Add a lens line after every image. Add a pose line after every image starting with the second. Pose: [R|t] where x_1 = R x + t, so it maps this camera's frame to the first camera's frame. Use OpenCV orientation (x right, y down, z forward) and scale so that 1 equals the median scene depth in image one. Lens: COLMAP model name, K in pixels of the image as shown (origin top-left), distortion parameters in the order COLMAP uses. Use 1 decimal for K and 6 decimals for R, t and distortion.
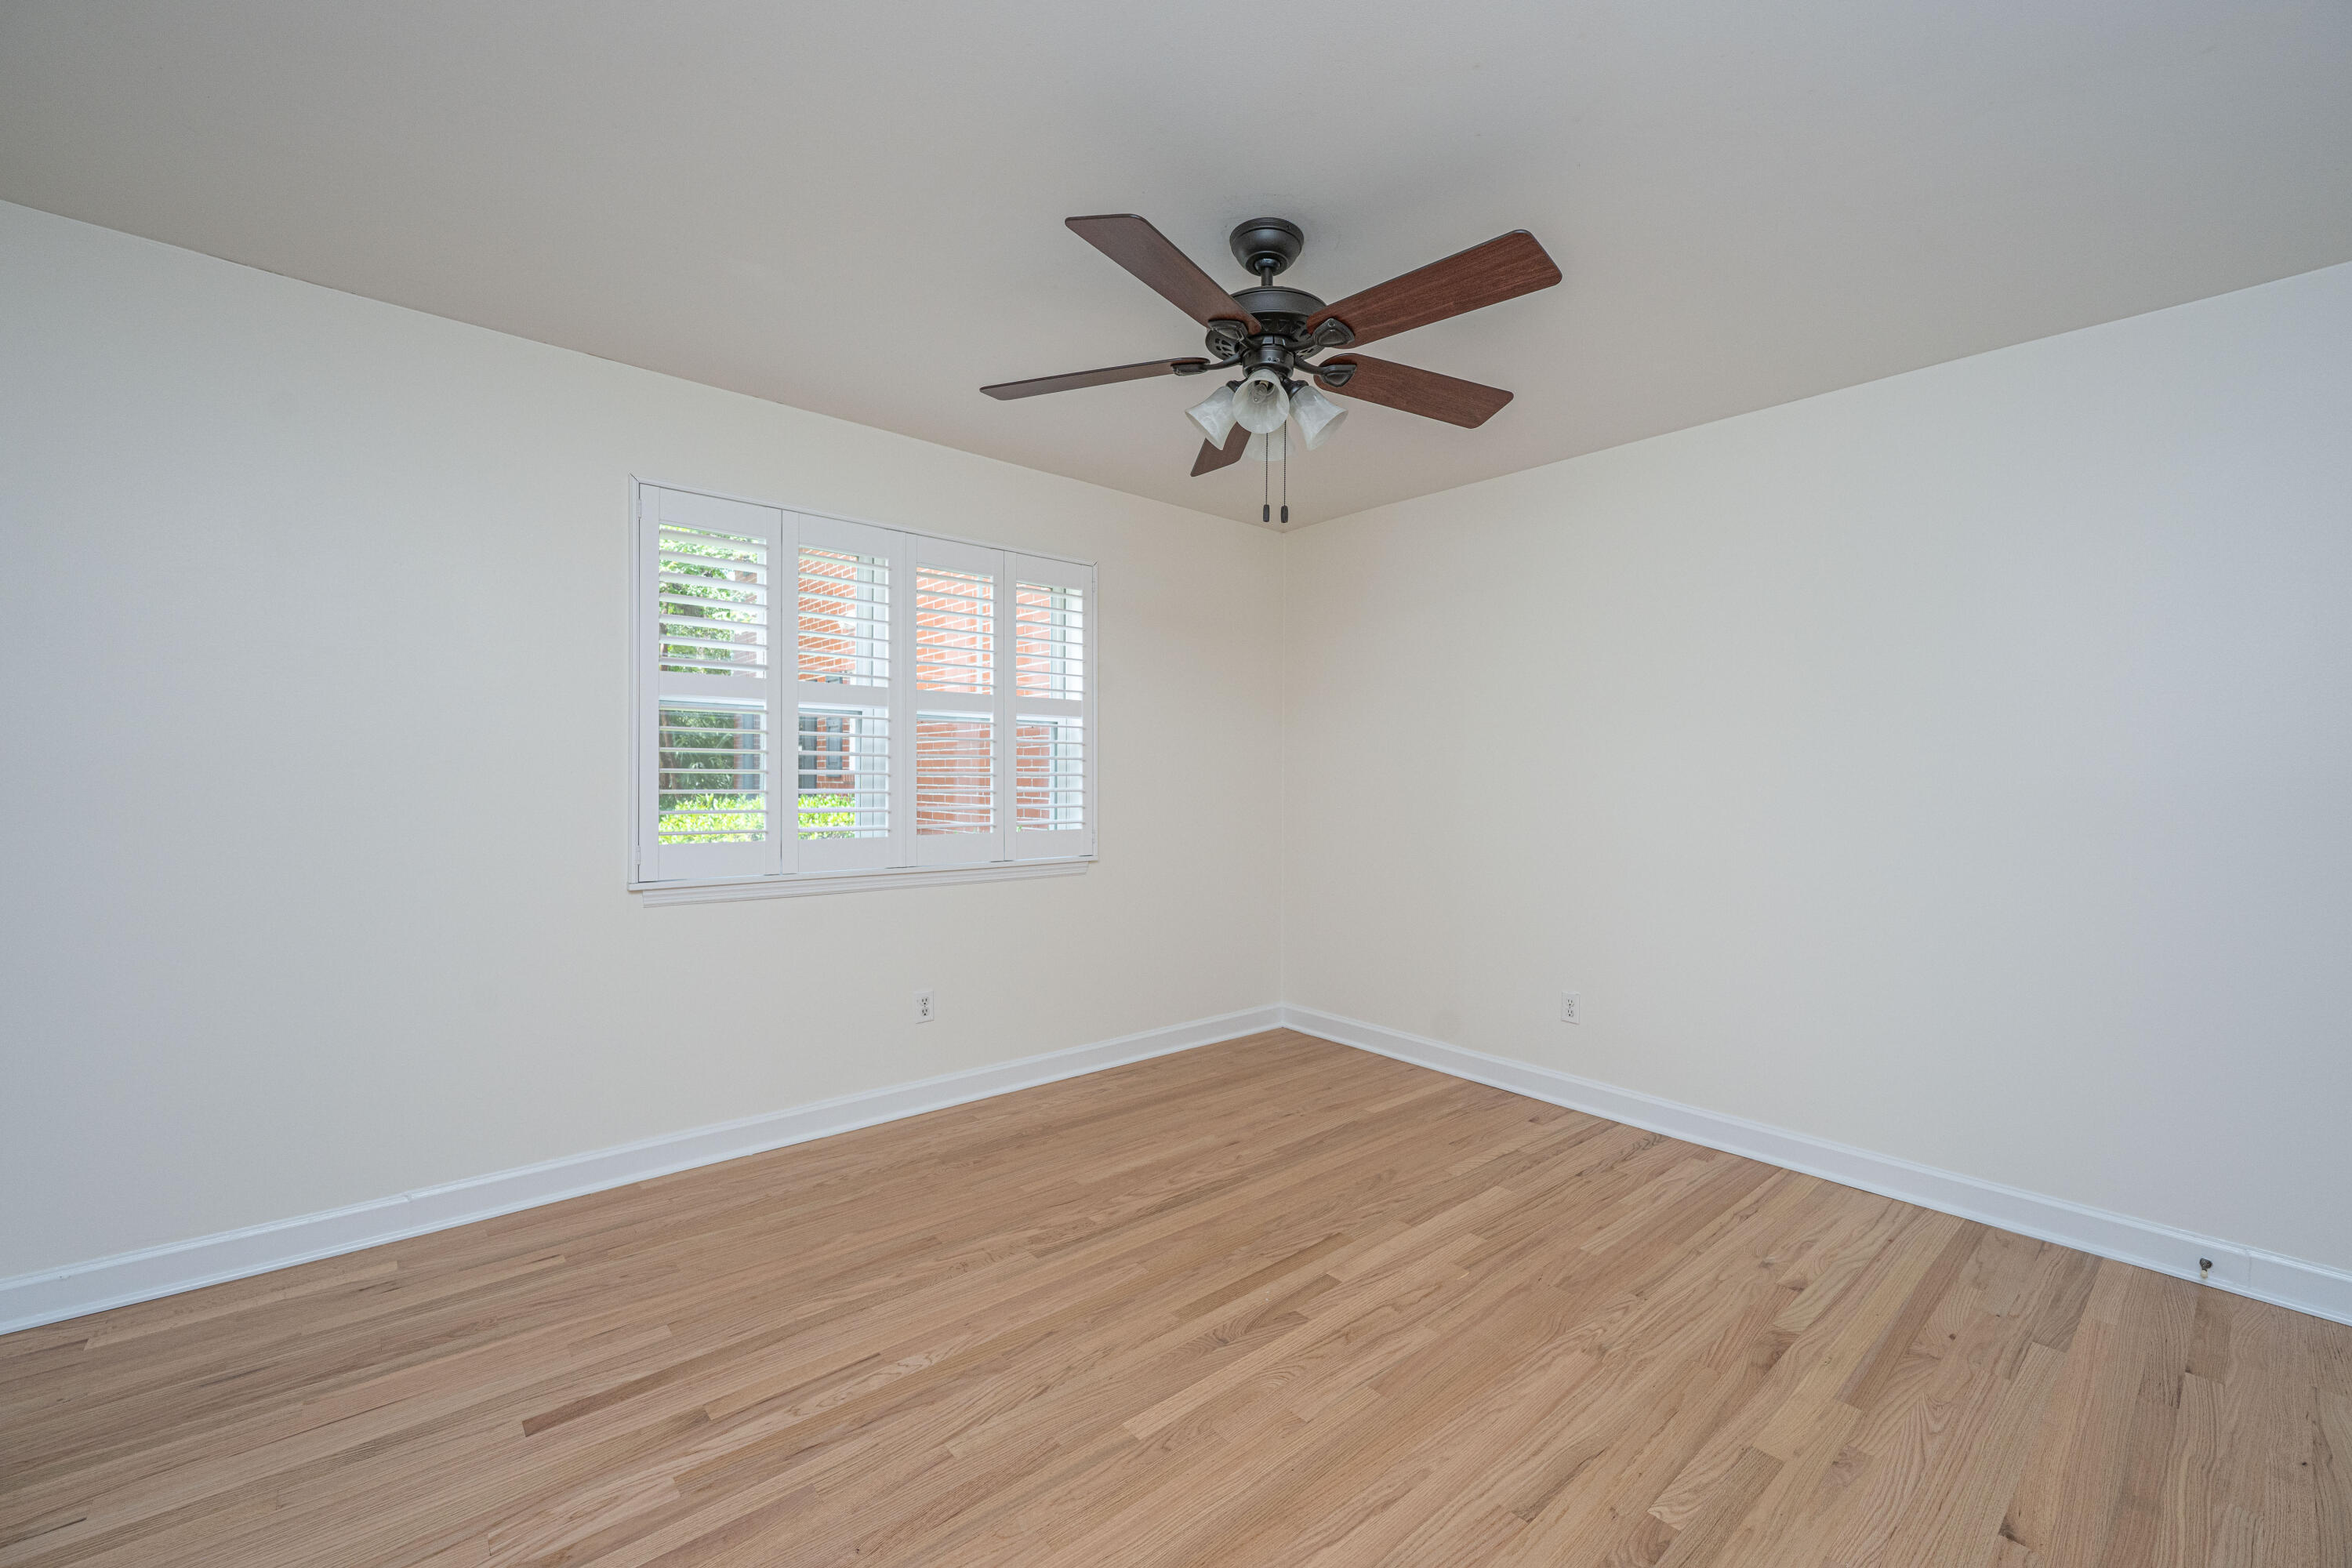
lens RADIAL K [[933.7, 0, 1164.1], [0, 933.7, 780.3], [0, 0, 1]] dist [0.000737, 0.000006]
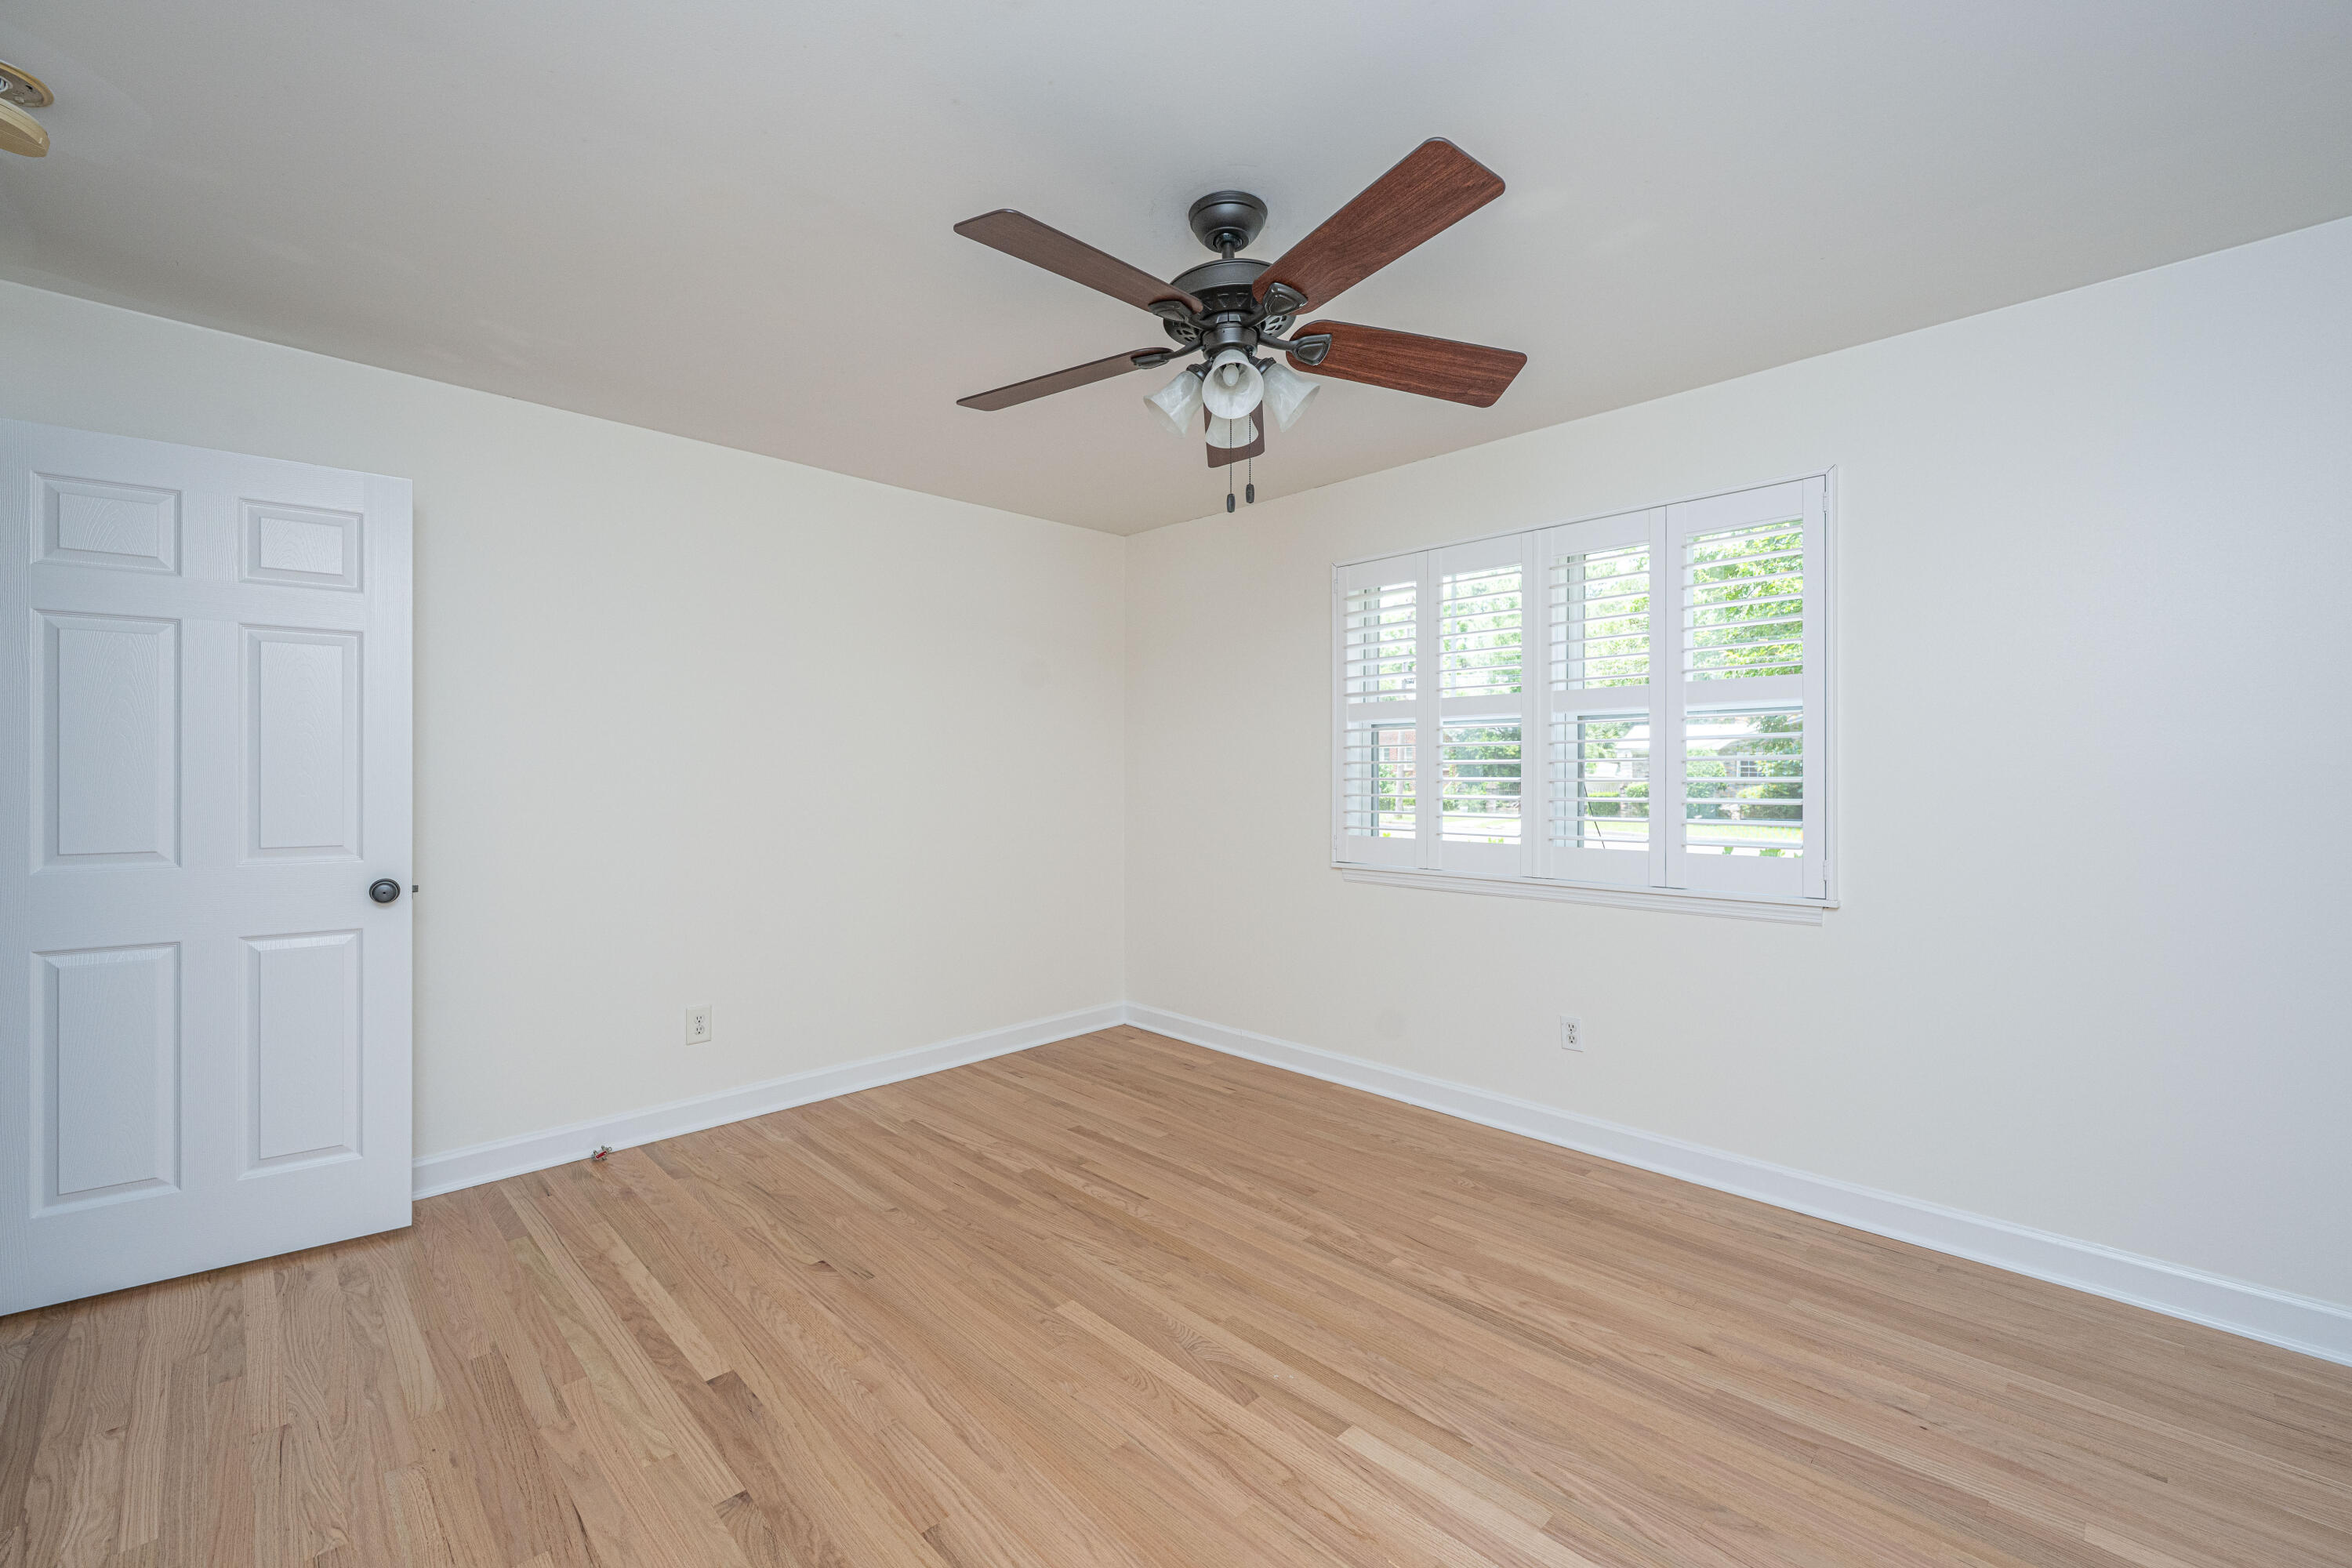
lens RADIAL K [[933.7, 0, 1164.1], [0, 933.7, 780.3], [0, 0, 1]] dist [0.000737, 0.000006]
pose [[0.084509, -0.005821, -0.996406, 0.986759], [-0.002540, 0.999978, -0.006057, -0.000254], [0.996420, 0.003043, 0.084492, 0.822040]]
